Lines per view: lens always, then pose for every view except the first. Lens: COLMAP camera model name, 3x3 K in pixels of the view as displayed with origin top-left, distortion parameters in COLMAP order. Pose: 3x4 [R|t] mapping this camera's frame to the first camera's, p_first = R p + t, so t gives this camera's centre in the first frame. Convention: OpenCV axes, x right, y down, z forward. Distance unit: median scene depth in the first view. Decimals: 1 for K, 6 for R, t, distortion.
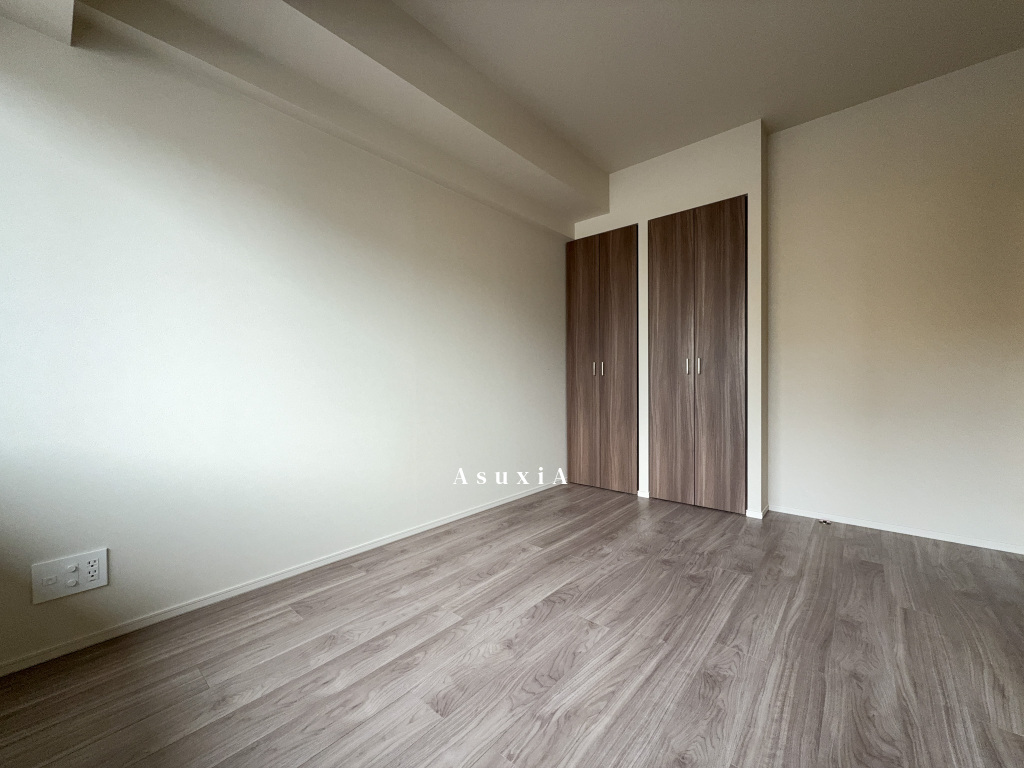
lens RADIAL K [[406.5, 0, 511.5], [0, 406.5, 382.2], [0, 0, 1]] dist [-0.001448, -0.000029]
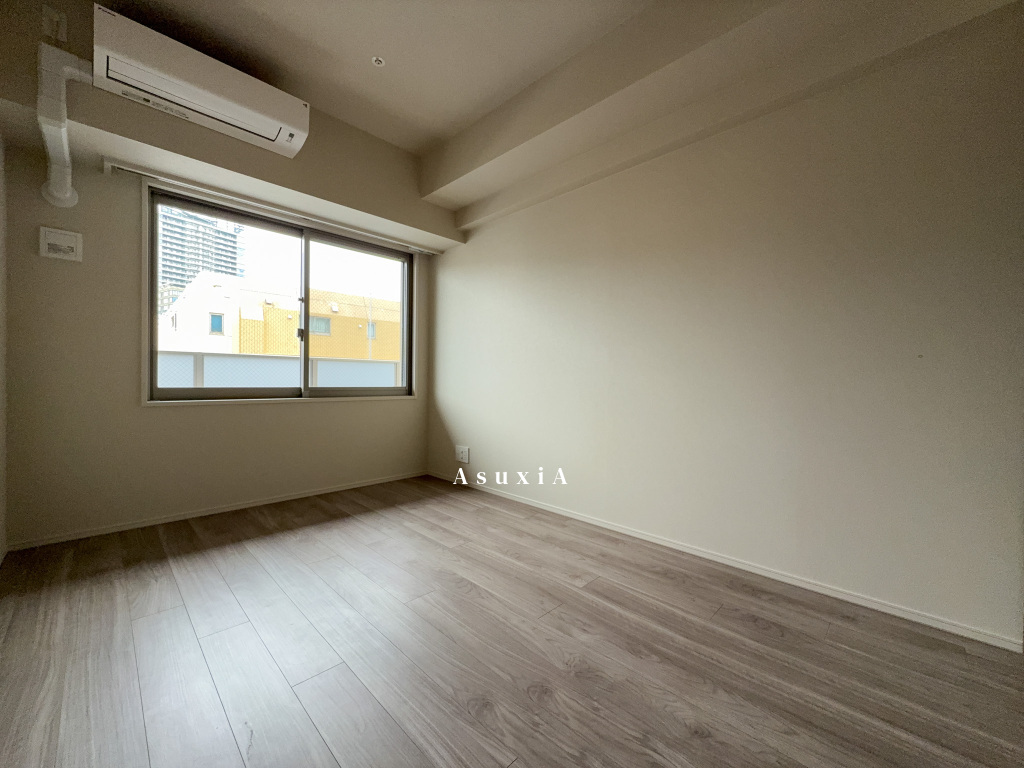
lens RADIAL K [[406.5, 0, 510.4], [0, 406.5, 382.1], [0, 0, 1]] dist [-0.001448, -0.000029]
pose [[-0.063081, 0.011024, -0.997947, 1.065991], [-0.011527, 0.999864, 0.011774, -0.004685], [0.997942, 0.012246, -0.062946, 1.095897]]
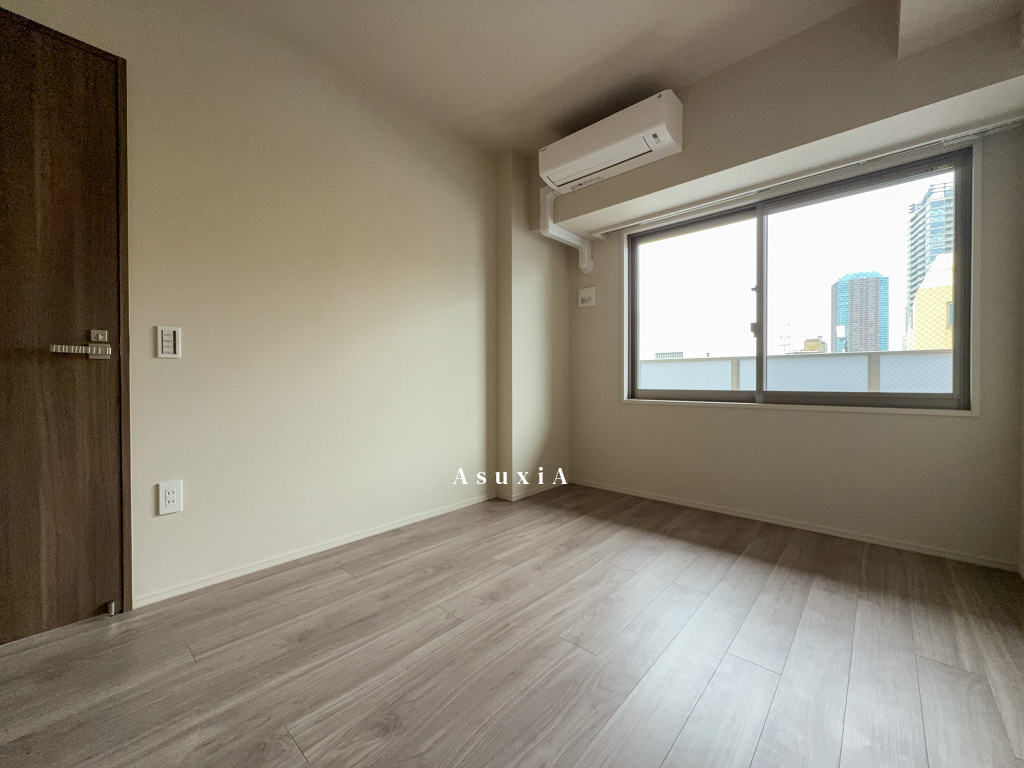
lens RADIAL K [[406.5, 0, 513.2], [0, 406.5, 383.1], [0, 0, 1]] dist [-0.001448, -0.000029]
pose [[-0.999808, 0.007991, 0.017889, 0.265615], [0.008134, 0.999935, 0.007951, 0.000624], [-0.017824, 0.008095, -0.999808, 1.591445]]
